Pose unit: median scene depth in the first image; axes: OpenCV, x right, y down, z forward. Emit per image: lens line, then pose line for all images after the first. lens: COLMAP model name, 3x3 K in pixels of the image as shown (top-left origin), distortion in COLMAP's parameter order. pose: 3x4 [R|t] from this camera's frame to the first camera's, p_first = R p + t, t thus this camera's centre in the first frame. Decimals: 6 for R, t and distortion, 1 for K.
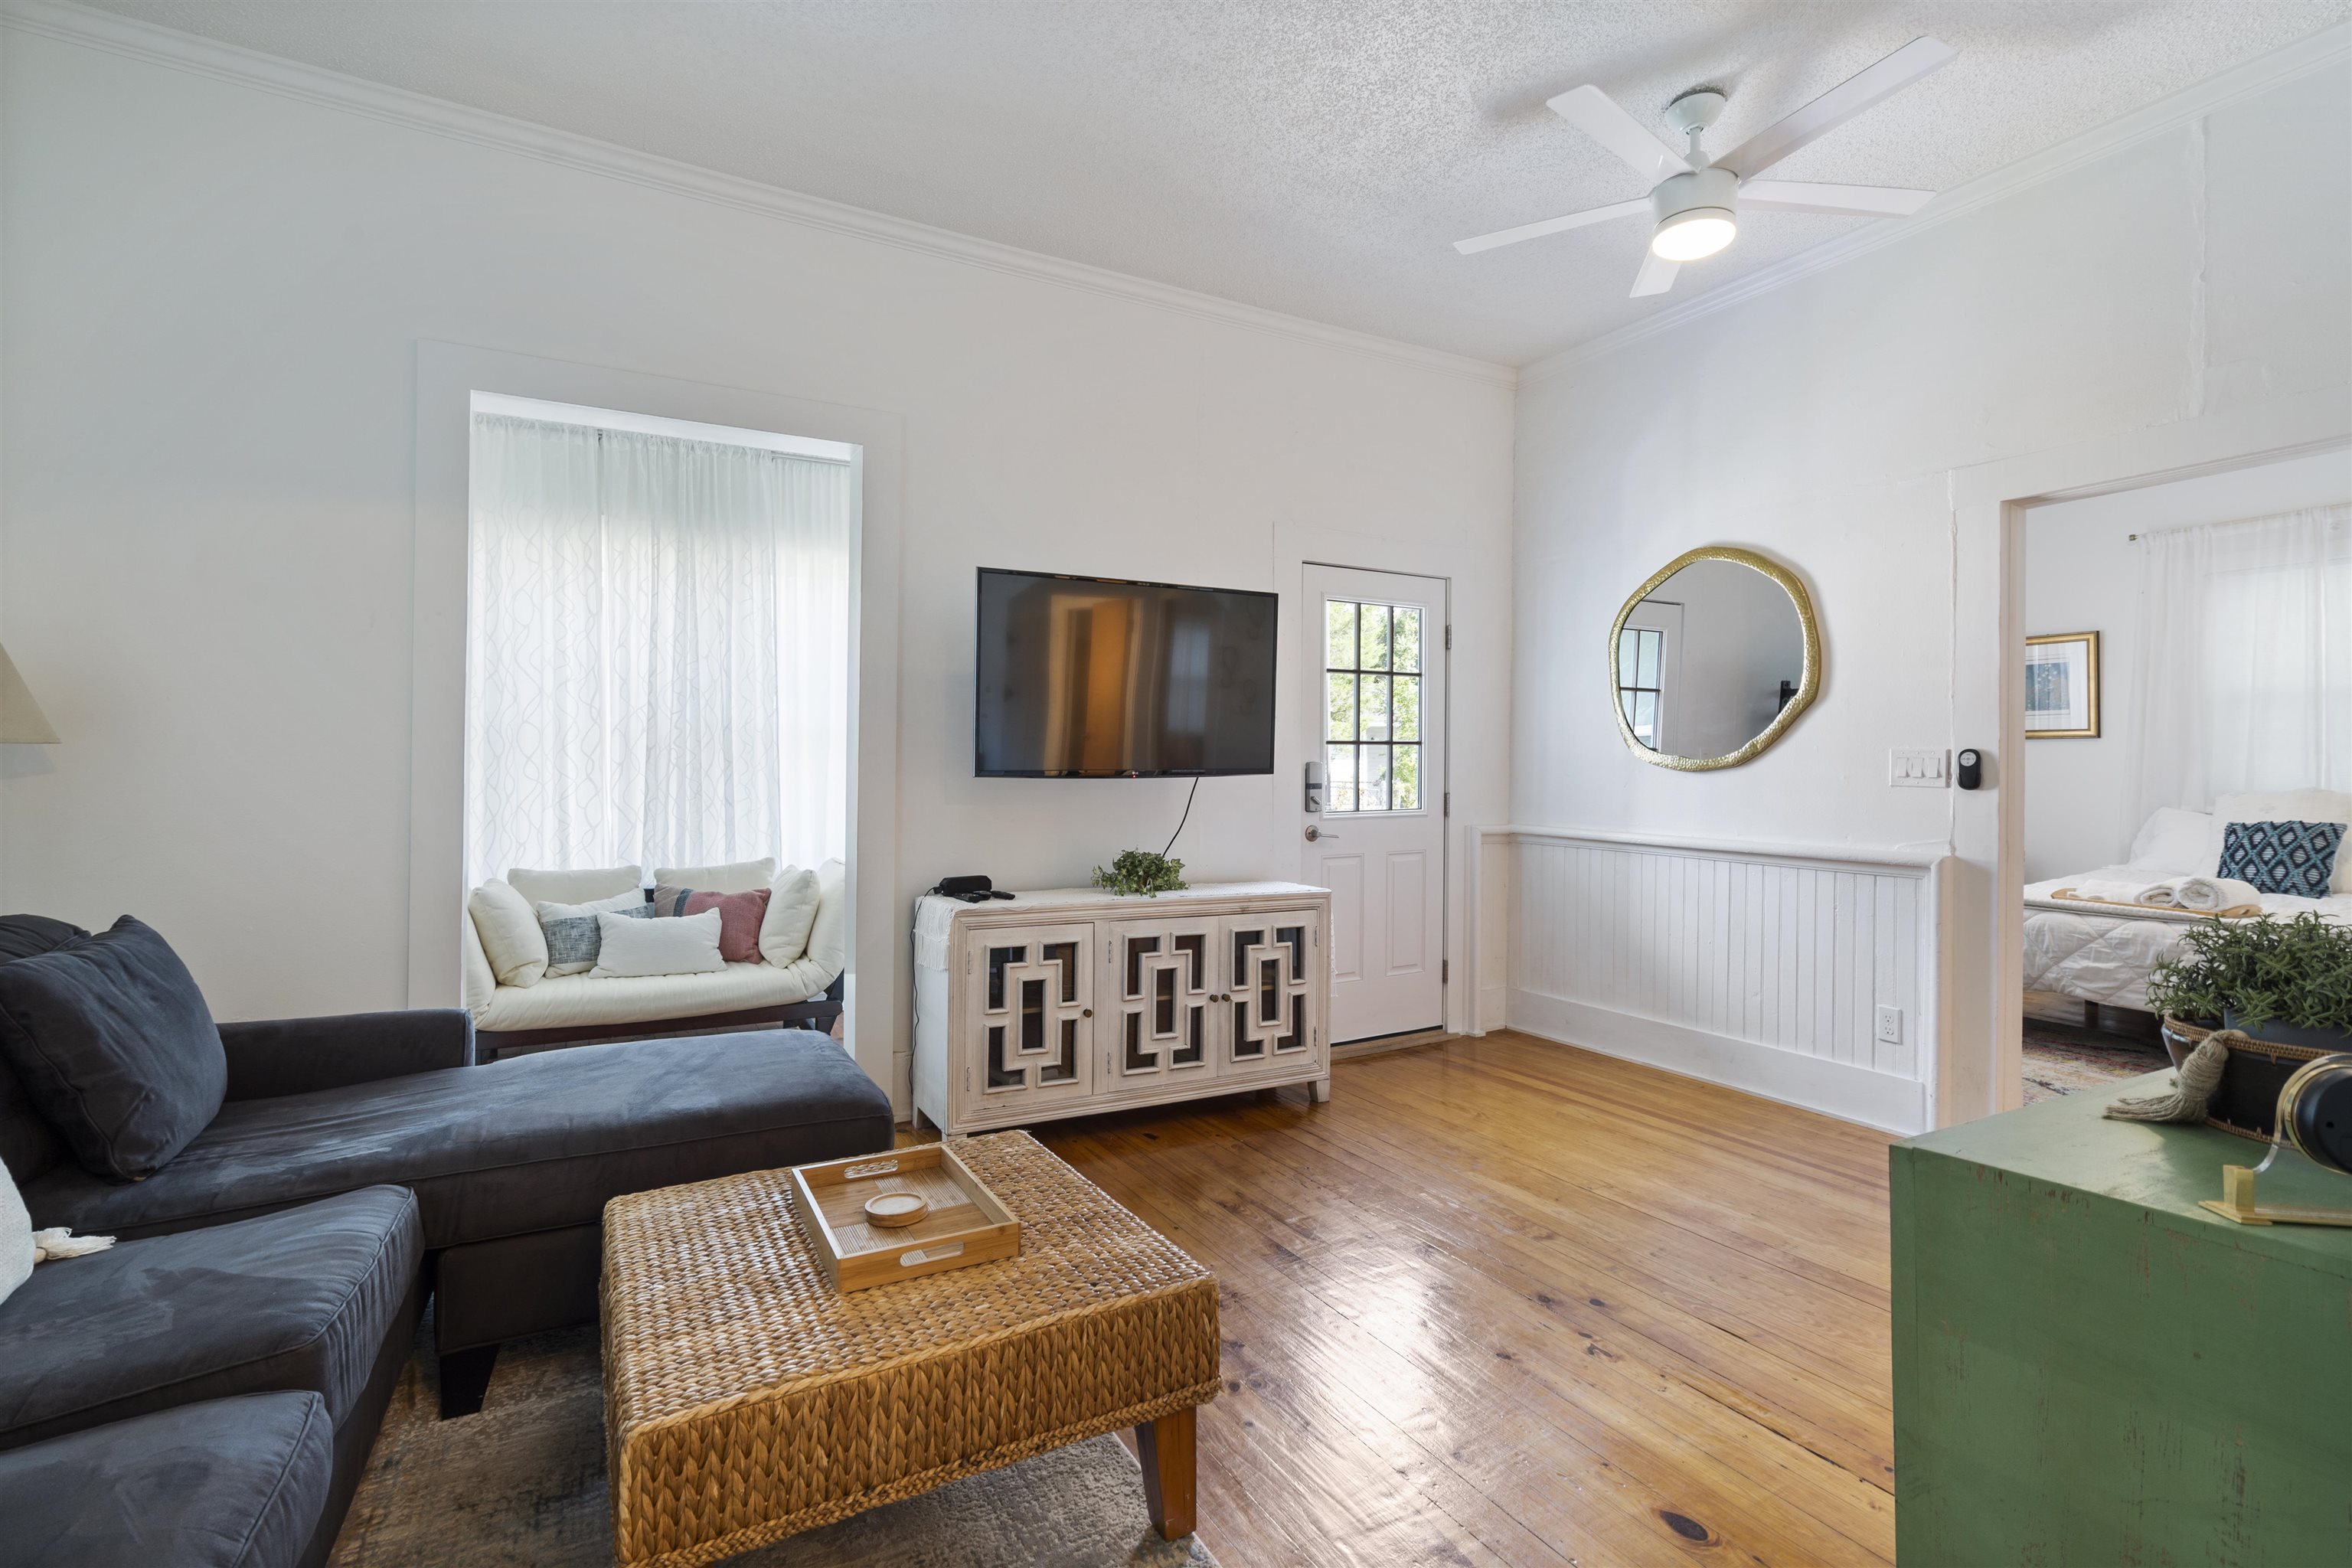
lens RADIAL K [[1085.0, 0, 1171.6], [0, 1085.0, 753.9], [0, 0, 1]] dist [-0.004344, -0.000063]
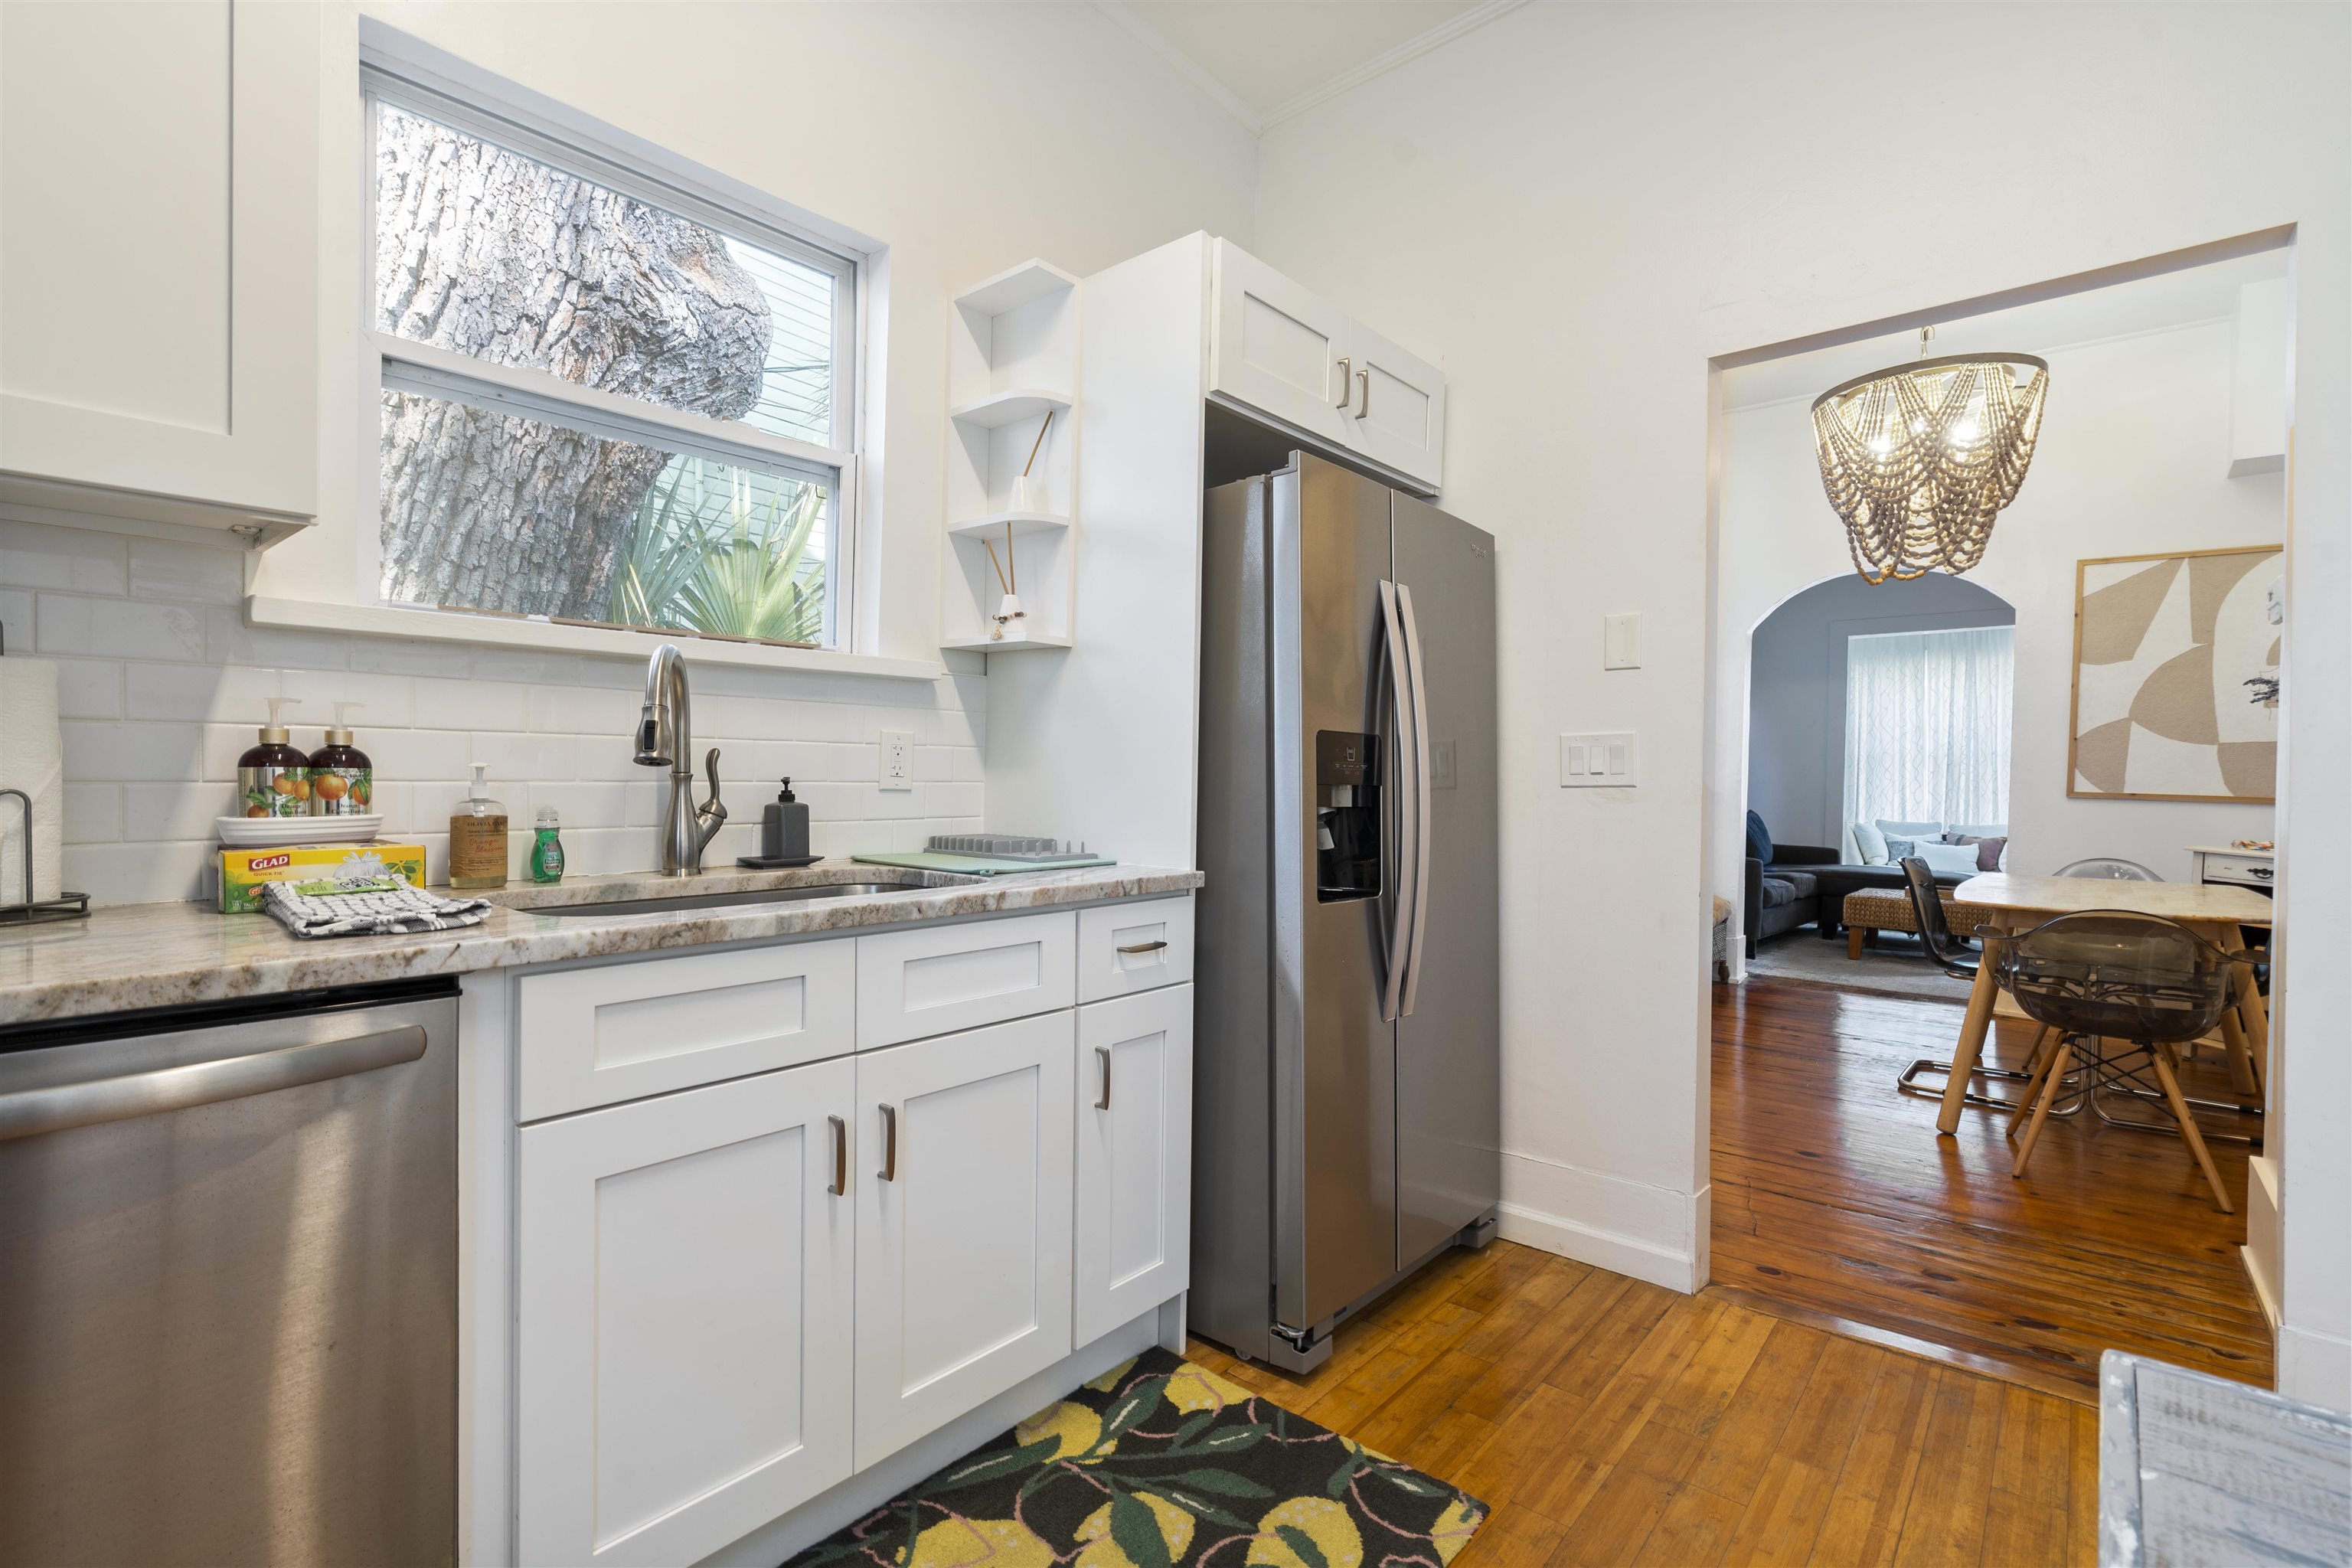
lens RADIAL K [[1042.3, 0, 1176.0], [0, 1042.3, 784.0], [0, 0, 1]] dist [-0.004651, 0.000183]
pose [[0.356891, 0.012714, -0.934060, 0.824788], [-0.002438, 0.999917, 0.012679, 0.010001], [0.934143, -0.002248, 0.356892, -1.046906]]
